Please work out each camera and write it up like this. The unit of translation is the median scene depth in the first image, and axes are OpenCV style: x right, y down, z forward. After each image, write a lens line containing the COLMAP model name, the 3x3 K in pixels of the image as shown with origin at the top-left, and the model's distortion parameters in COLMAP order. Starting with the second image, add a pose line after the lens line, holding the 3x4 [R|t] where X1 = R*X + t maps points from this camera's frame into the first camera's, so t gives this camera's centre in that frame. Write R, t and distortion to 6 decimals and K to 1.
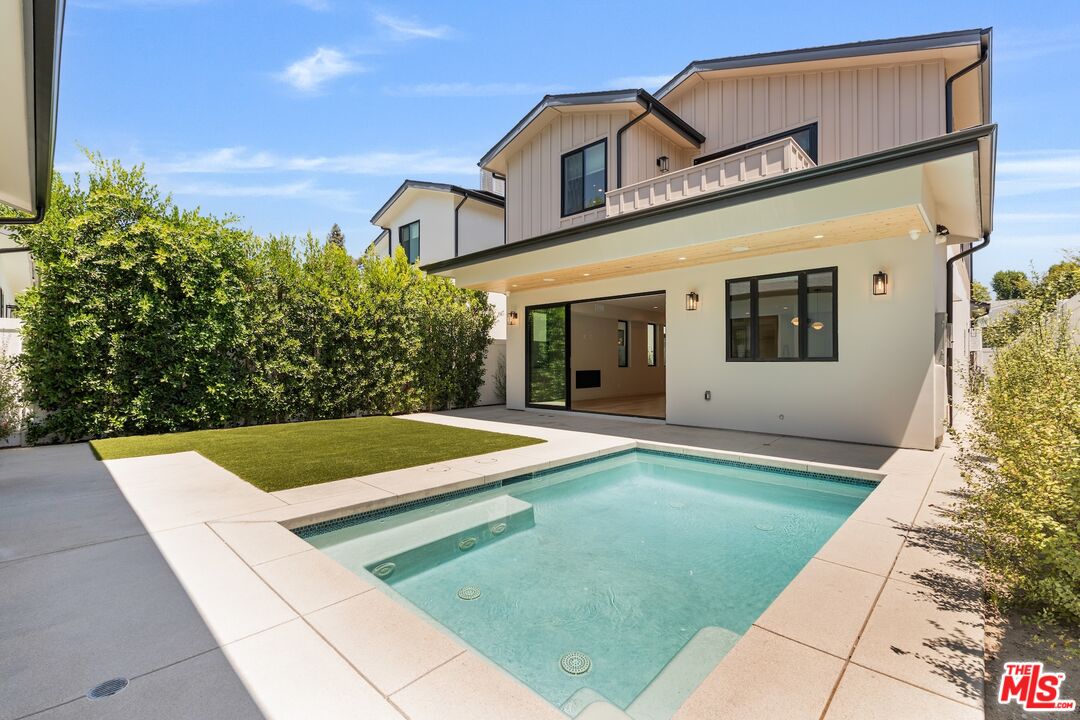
lens RADIAL K [[488.0, 0, 540.6], [0, 488.0, 352.9], [0, 0, 1]] dist [0.000022, 0.000431]
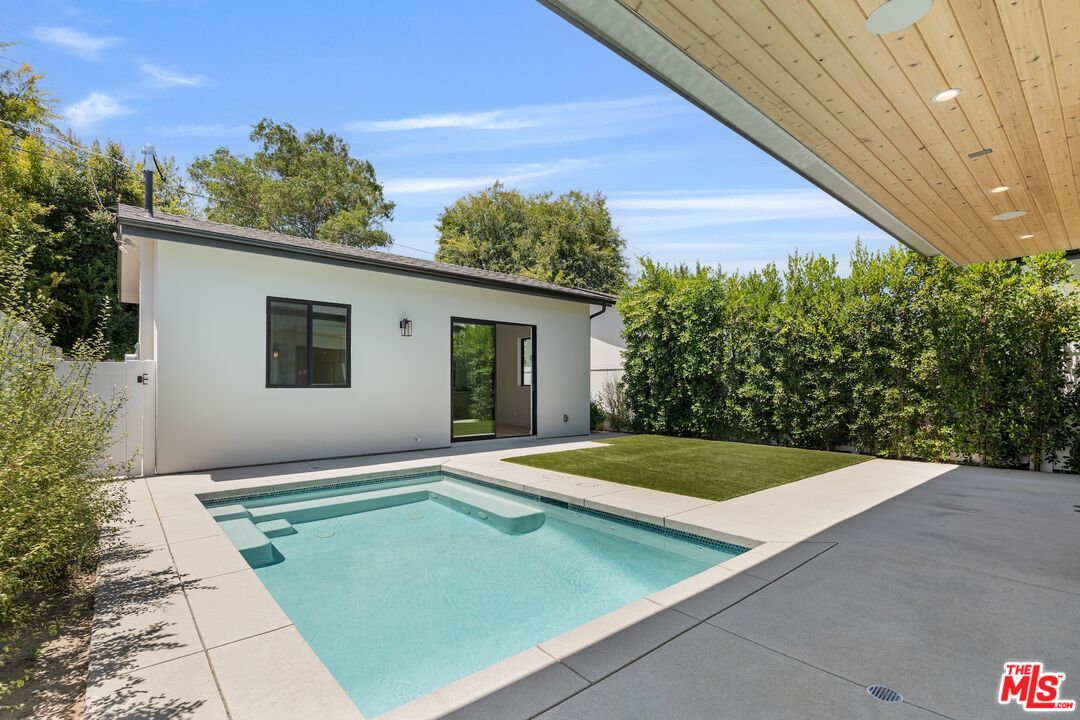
lens RADIAL K [[482.7, 0, 537.9], [0, 482.7, 373.6], [0, 0, 1]] dist [-0.002553, -0.000217]
pose [[-0.107028, -0.025117, -0.993939, 1.461320], [0.018386, 0.999460, -0.027237, 0.025743], [0.994086, -0.021190, -0.106509, 1.632732]]
